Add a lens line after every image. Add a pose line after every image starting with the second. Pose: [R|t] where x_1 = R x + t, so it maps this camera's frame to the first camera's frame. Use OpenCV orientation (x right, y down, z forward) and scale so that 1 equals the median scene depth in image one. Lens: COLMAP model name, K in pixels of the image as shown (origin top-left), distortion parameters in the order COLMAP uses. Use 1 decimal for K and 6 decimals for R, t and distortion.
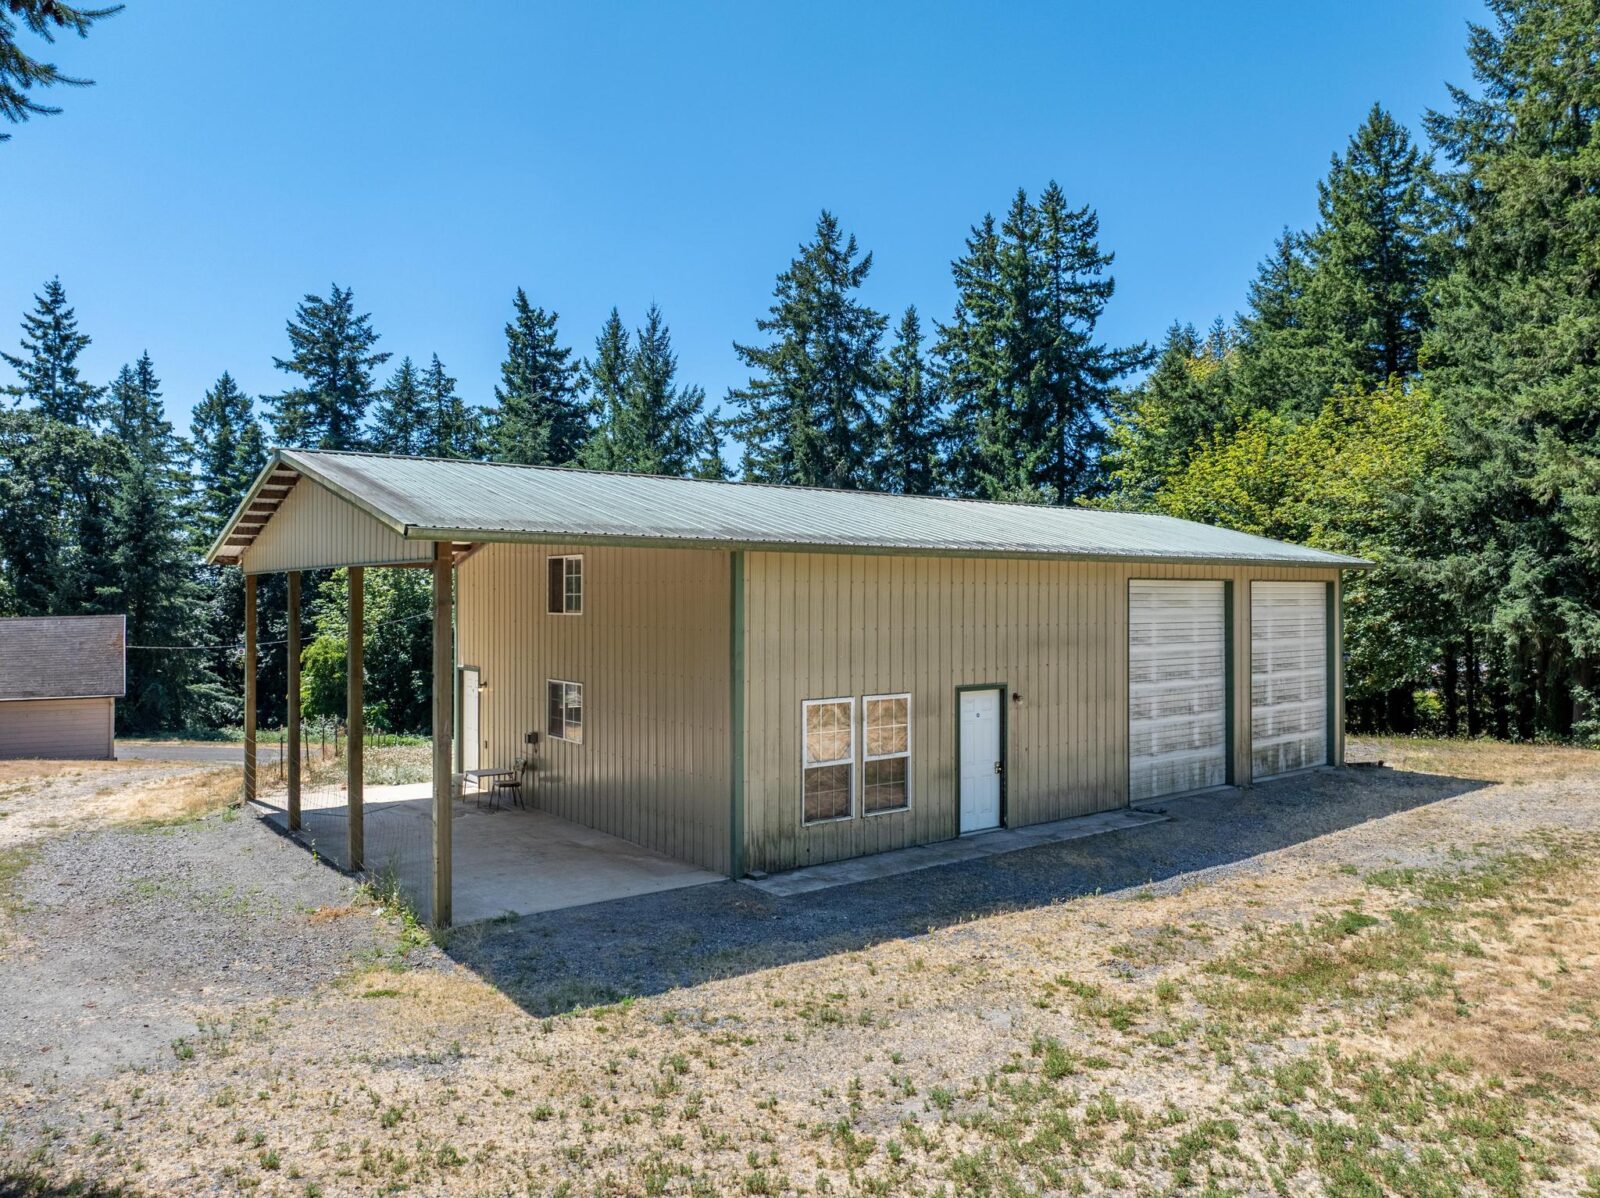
lens RADIAL K [[1113.7, 0, 802.1], [0, 1113.7, 598.6], [0, 0, 1]] dist [-0.031621, -0.012500]
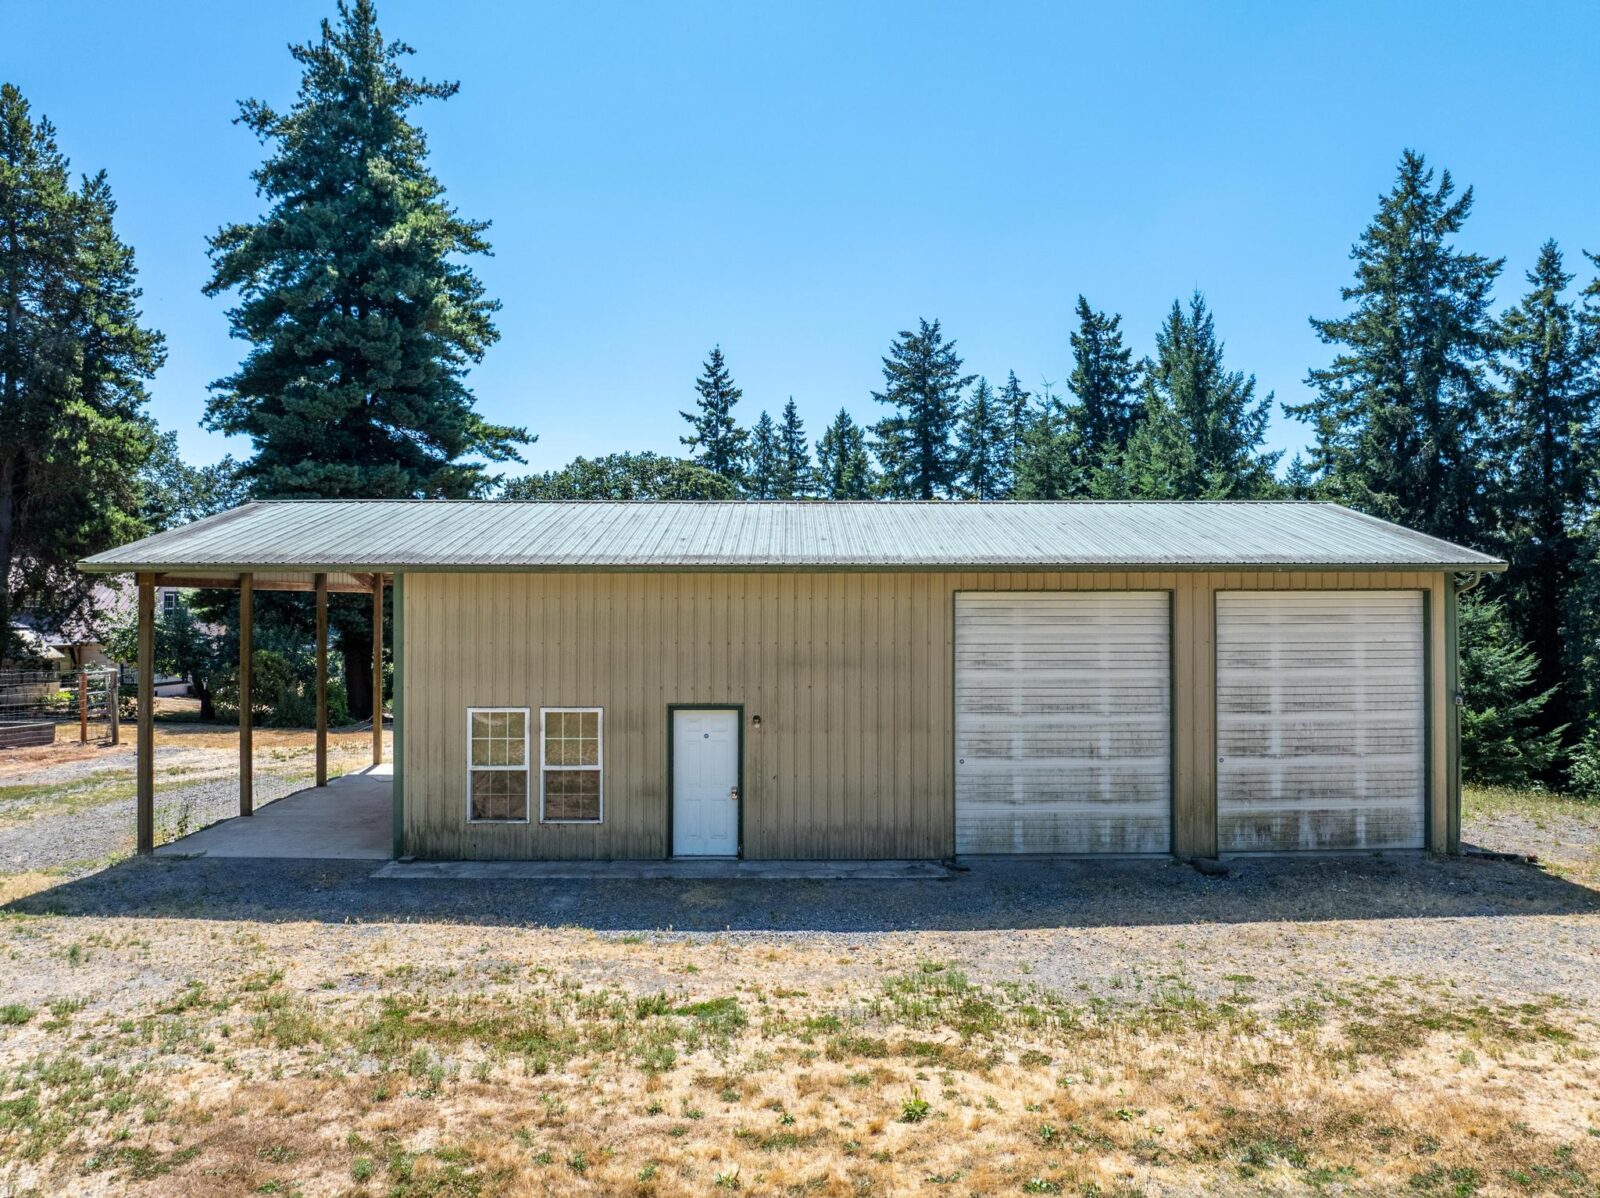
lens RADIAL K [[1113.7, 0, 801.4], [0, 1113.7, 588.5], [0, 0, 1]] dist [-0.031621, -0.012500]
pose [[0.800290, -0.009824, -0.599533, 0.145639], [0.001559, 0.999896, -0.014304, -0.001535], [0.599611, 0.010513, 0.800222, 0.050942]]
